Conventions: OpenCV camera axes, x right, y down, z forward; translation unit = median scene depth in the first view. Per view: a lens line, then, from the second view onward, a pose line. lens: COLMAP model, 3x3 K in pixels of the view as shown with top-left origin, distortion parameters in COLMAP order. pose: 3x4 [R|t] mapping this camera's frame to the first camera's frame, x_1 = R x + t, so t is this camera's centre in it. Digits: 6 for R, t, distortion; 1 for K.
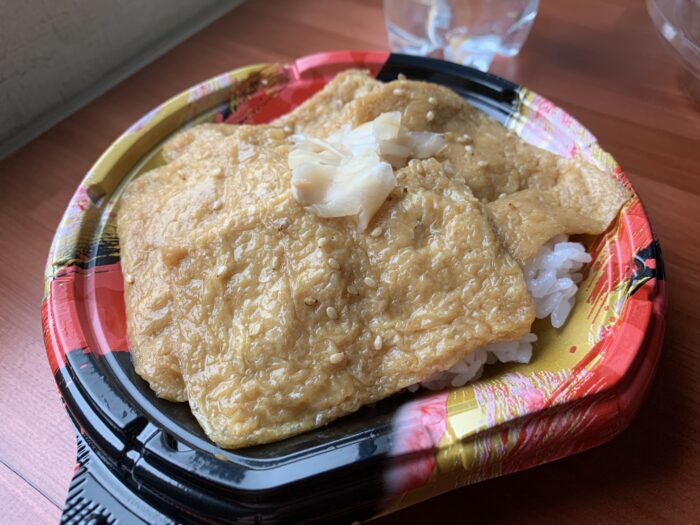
lens RADIAL K [[543.6, 0, 351.5], [0, 543.6, 264.5], [0, 0, 1]] dist [0.008569, 0.002217]
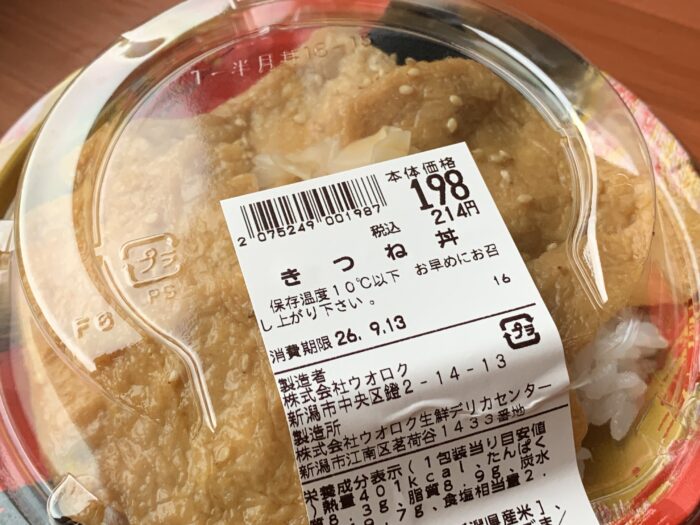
lens RADIAL K [[1048.2, 0, 349.5], [0, 1048.2, 261.3], [0, 0, 1]] dist [0.103186, 0.000000]
pose [[0.999208, -0.003945, 0.039584, -0.048566], [0.001797, 0.998531, 0.054147, -0.204784], [-0.039740, -0.054033, 0.997748, -0.420009]]
